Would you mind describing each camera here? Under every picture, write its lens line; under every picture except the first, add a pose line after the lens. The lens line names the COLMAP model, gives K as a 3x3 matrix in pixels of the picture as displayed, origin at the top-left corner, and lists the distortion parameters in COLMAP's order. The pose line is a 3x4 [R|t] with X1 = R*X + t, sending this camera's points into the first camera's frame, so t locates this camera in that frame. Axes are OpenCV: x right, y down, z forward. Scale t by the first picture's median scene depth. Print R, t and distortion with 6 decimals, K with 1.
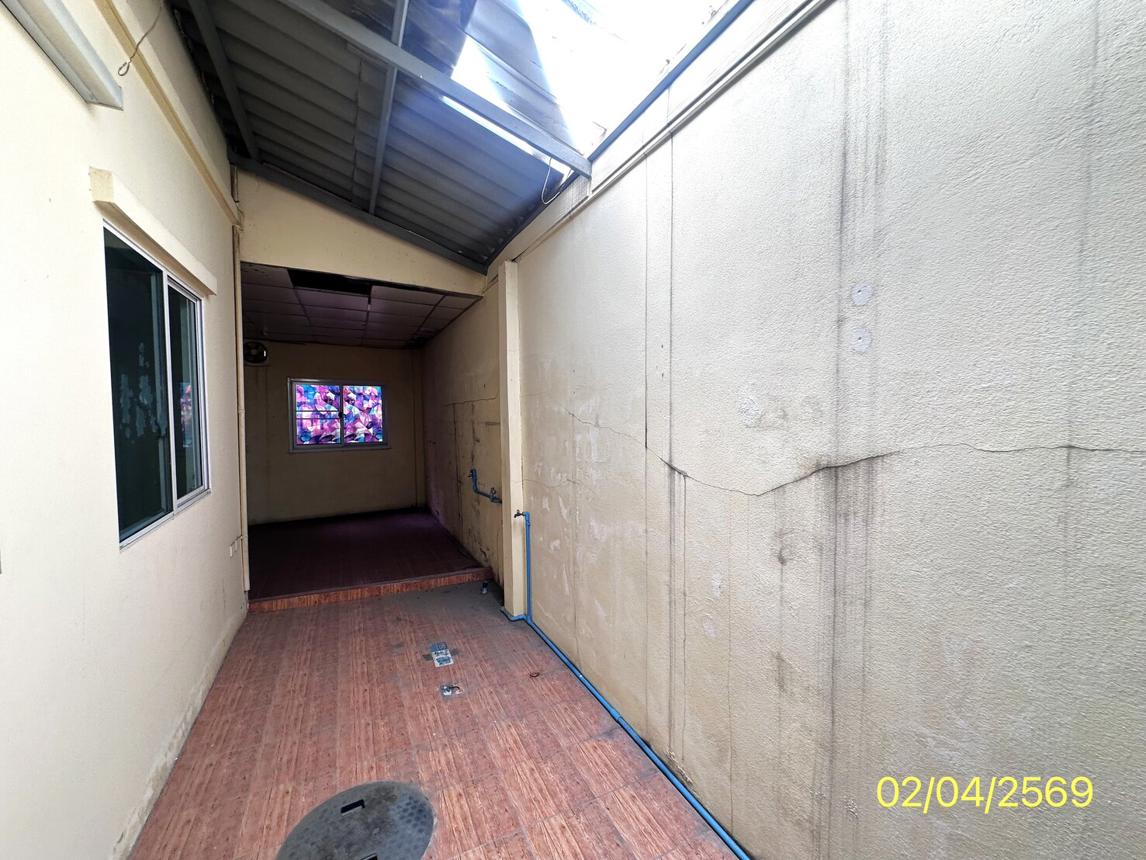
lens RADIAL K [[460.3, 0, 573.3], [0, 460.3, 431.6], [0, 0, 1]] dist [-0.007605, 0.000346]
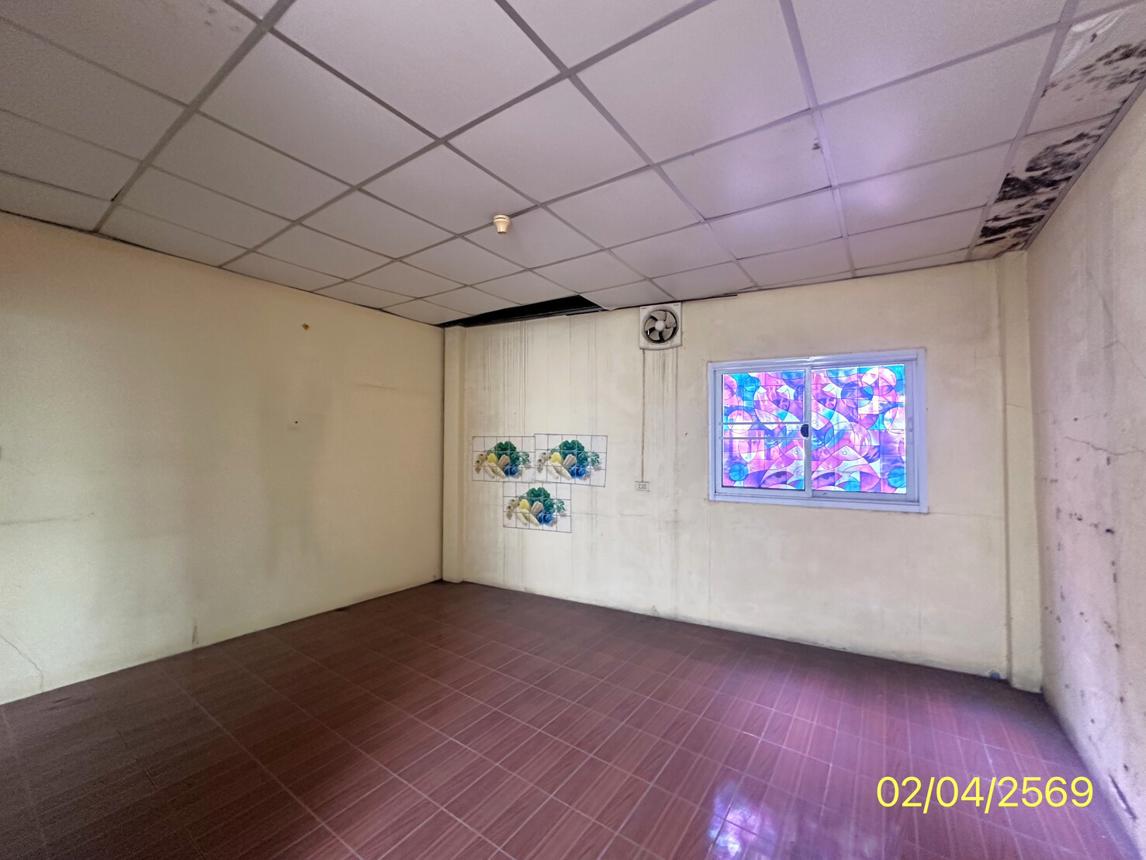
lens RADIAL K [[460.3, 0, 575.3], [0, 460.3, 431.9], [0, 0, 1]] dist [-0.007605, 0.000346]
pose [[0.466306, -0.010335, -0.884563, -0.197464], [-0.035835, 0.998890, -0.030561, -0.012056], [0.883897, 0.045949, 0.465419, 0.570253]]
